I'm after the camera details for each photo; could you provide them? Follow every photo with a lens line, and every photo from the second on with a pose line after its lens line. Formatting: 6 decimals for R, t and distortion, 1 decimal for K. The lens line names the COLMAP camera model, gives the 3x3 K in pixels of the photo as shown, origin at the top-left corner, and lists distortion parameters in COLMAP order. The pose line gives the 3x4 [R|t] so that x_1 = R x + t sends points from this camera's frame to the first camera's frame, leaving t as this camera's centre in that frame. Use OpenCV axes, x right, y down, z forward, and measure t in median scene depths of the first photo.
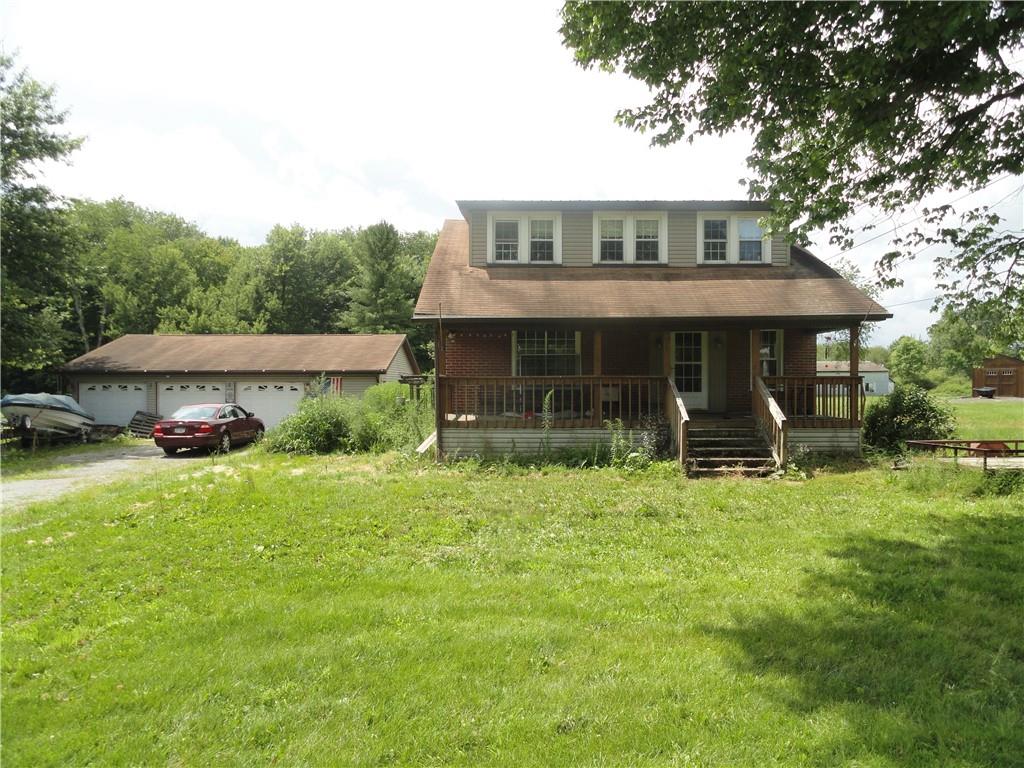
lens RADIAL K [[714.7, 0, 509.3], [0, 714.7, 384.0], [0, 0, 1]] dist [-0.004022, 0.001648]
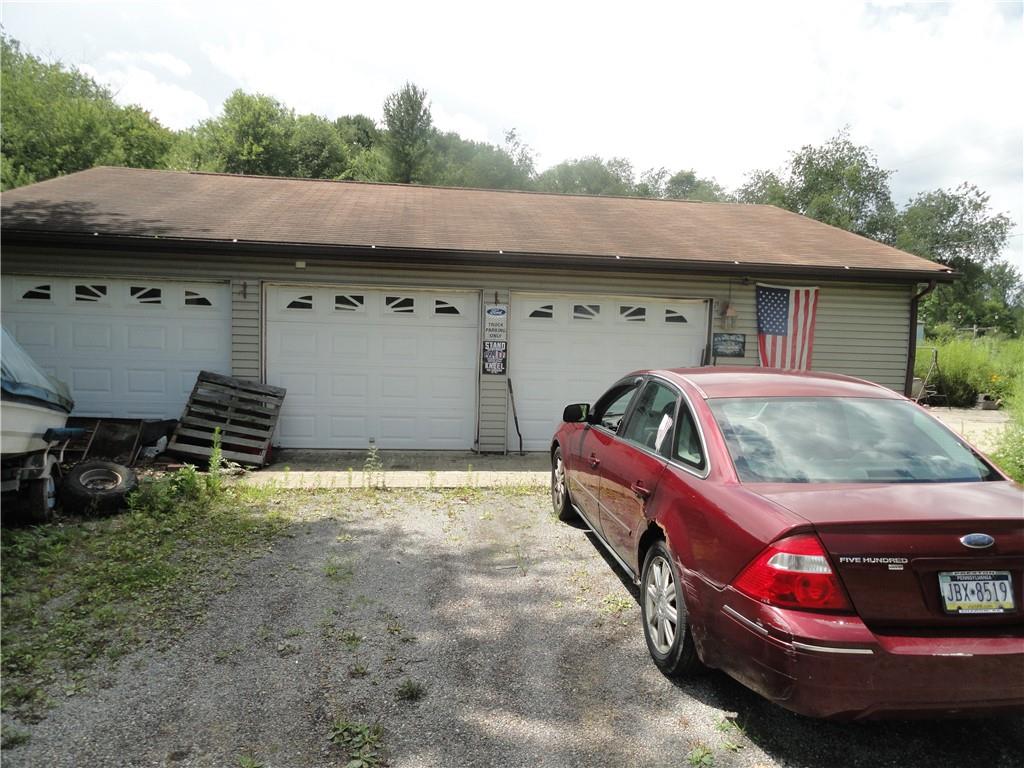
lens RADIAL K [[714.7, 0, 514.6], [0, 714.7, 384.8], [0, 0, 1]] dist [-0.004022, 0.001648]
pose [[0.989509, 0.019658, 0.143126, -0.162039], [-0.031461, 0.996244, 0.080679, 0.005251], [-0.141002, -0.084335, 0.986411, 0.253475]]
